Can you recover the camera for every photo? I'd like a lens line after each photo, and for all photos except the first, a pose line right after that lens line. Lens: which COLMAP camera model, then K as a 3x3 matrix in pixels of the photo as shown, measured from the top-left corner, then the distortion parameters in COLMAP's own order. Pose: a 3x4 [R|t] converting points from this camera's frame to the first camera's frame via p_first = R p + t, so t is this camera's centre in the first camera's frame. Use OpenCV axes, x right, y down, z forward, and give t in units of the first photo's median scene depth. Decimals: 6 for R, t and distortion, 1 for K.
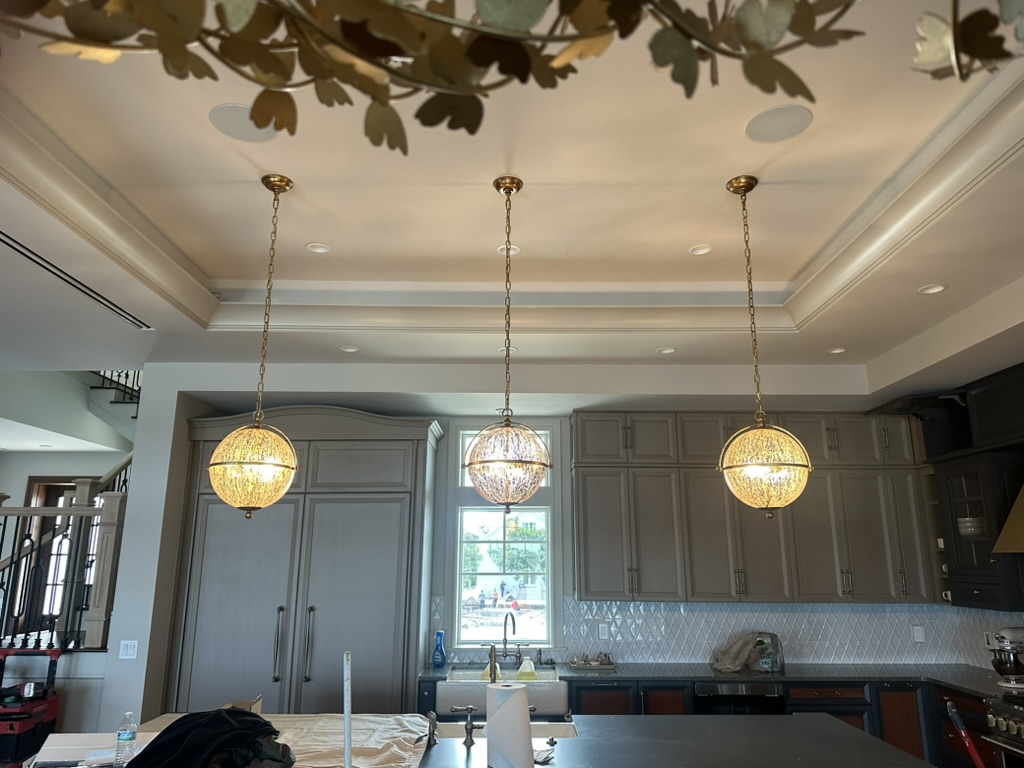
lens RADIAL K [[762.4, 0, 513.6], [0, 762.4, 421.3], [0, 0, 1]] dist [0.012900, 0.002884]
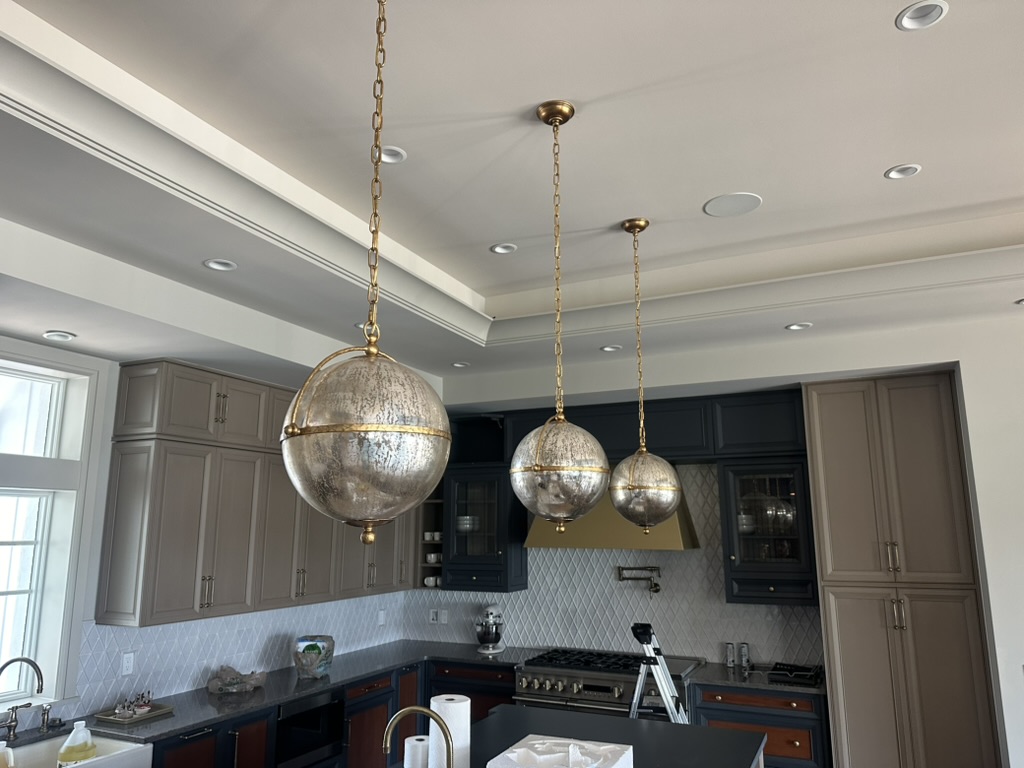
lens RADIAL K [[716.4, 0, 493.1], [0, 716.4, 375.1], [0, 0, 1]] dist [0.008256, -0.046275]
pose [[0.436320, 0.183834, 0.880812, -0.434159], [-0.153358, 0.979777, -0.128521, 0.044770], [-0.886626, -0.079004, 0.455689, 0.454065]]
